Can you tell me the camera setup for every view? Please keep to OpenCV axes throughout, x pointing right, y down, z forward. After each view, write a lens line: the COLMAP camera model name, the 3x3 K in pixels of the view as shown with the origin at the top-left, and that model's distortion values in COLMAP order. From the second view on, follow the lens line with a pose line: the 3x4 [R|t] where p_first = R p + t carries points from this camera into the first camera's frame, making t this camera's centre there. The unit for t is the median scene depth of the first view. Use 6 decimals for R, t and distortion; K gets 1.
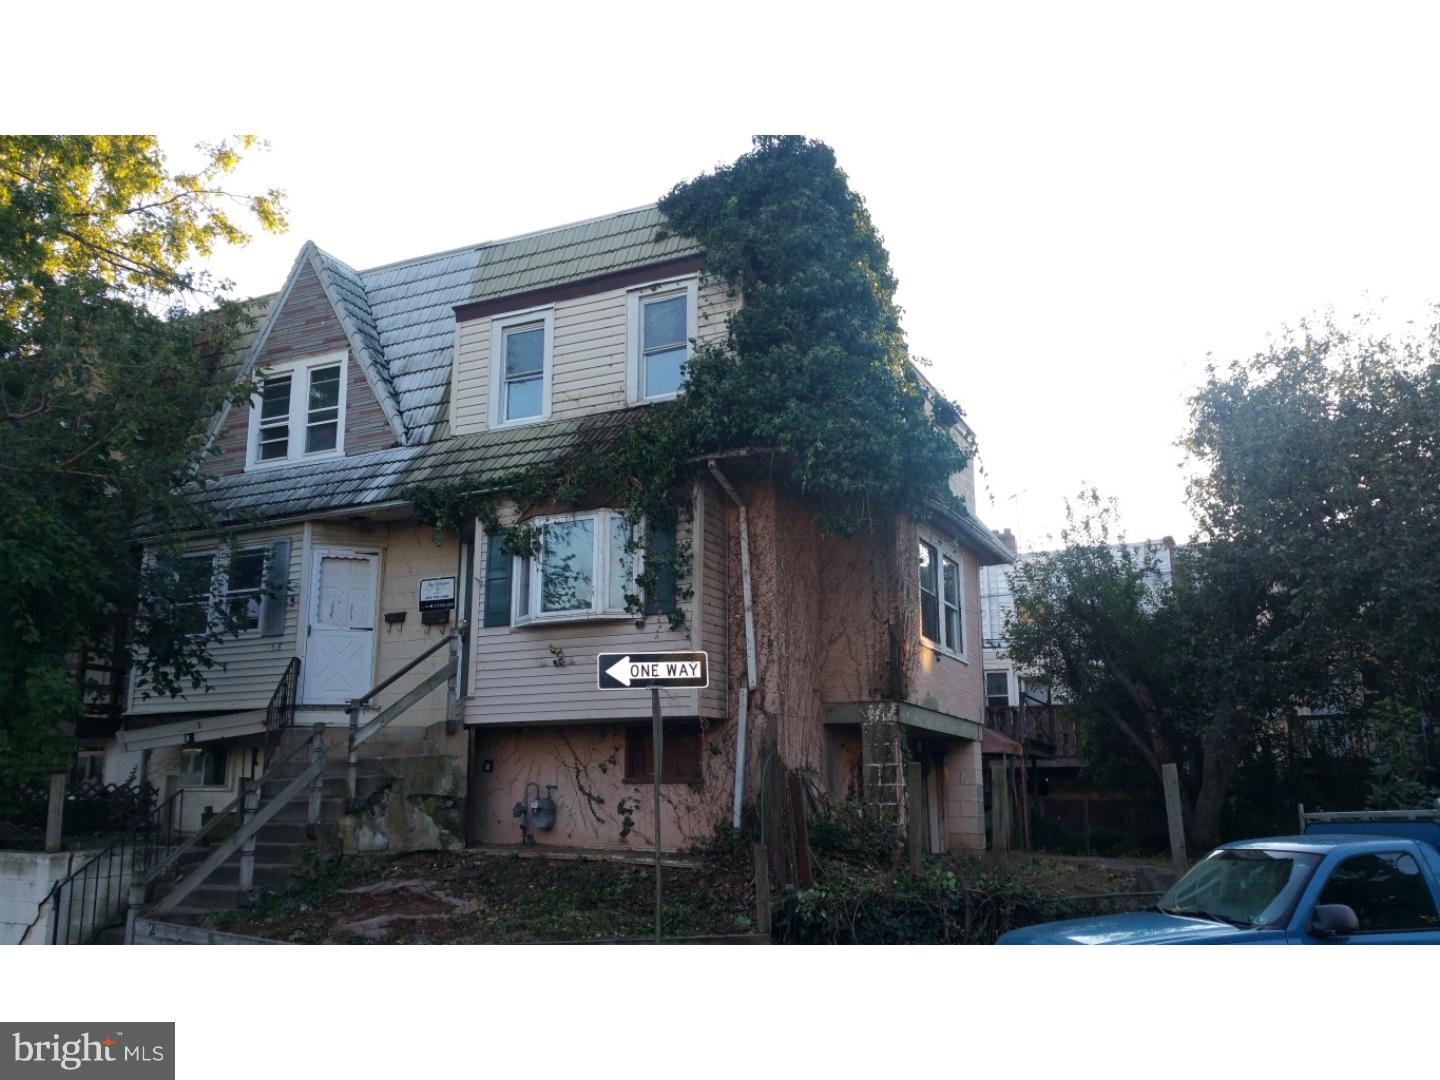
lens RADIAL K [[1177.7, 0, 720.5], [0, 1177.7, 547.1], [0, 0, 1]] dist [0.079349, -0.000558]
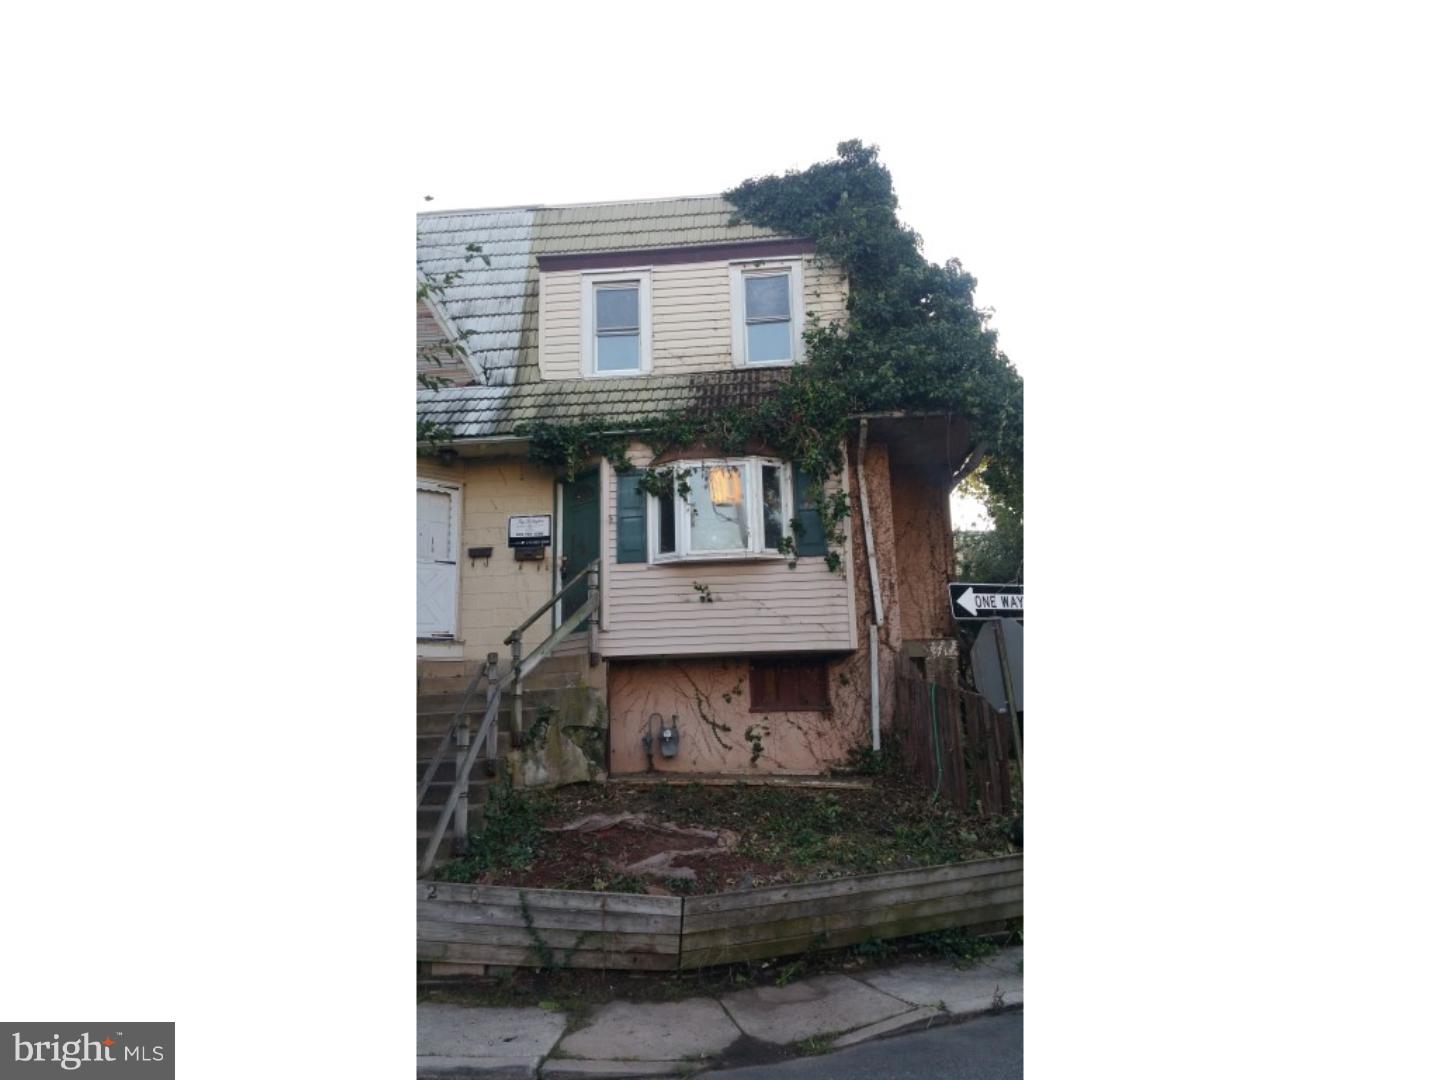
lens RADIAL K [[878.6, 0, 719.1], [0, 878.6, 531.8], [0, 0, 1]] dist [0.070822, -0.000284]
pose [[0.935235, 0.051806, 0.350217, -0.388246], [-0.050640, 0.998639, -0.012492, 0.045606], [-0.350387, -0.006052, 0.936585, 0.249764]]
